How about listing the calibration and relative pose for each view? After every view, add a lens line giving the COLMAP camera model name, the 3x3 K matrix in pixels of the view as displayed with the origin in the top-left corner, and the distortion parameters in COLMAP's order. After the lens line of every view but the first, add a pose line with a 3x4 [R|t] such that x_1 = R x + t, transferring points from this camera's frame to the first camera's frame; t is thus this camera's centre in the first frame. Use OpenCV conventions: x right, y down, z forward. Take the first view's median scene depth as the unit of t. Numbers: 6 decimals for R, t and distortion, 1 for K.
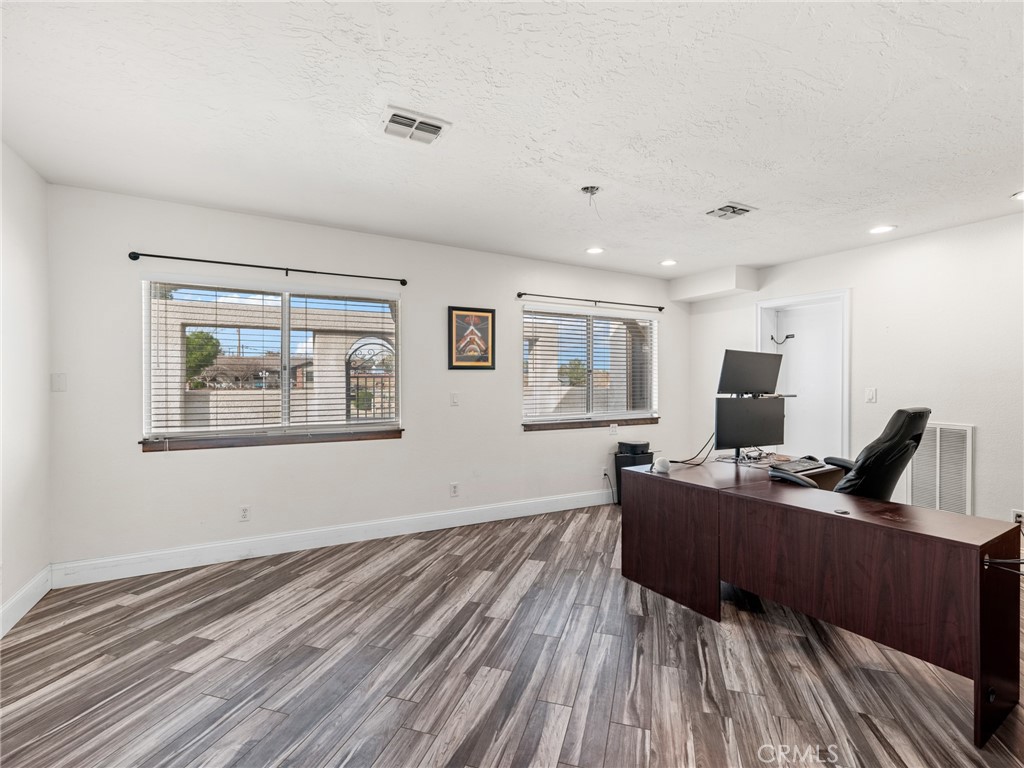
lens RADIAL K [[478.5, 0, 512.0], [0, 478.5, 384.0], [0, 0, 1]] dist [0.000342, 0.000084]
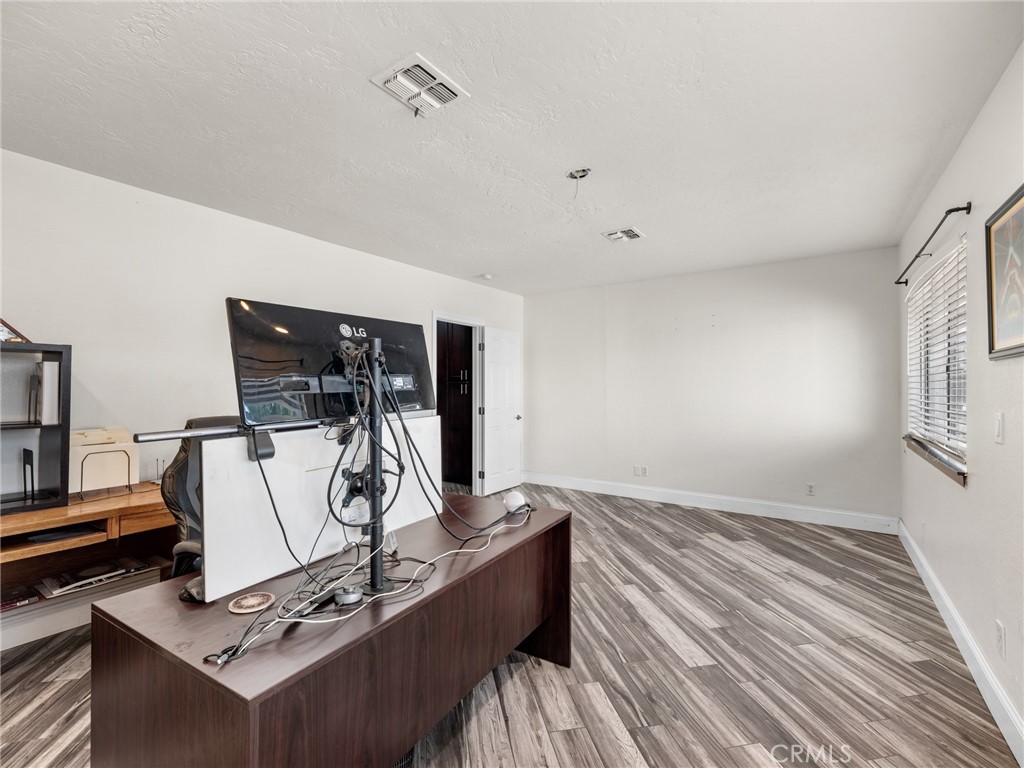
lens RADIAL K [[462.1, 0, 512.0], [0, 462.1, 384.0], [0, 0, 1]] dist [-0.001061, -0.000403]
pose [[-0.883187, -0.005400, -0.468989, 0.654765], [-0.006720, 0.999977, 0.001141, -0.007642], [0.468972, 0.004159, -0.883203, 1.637486]]
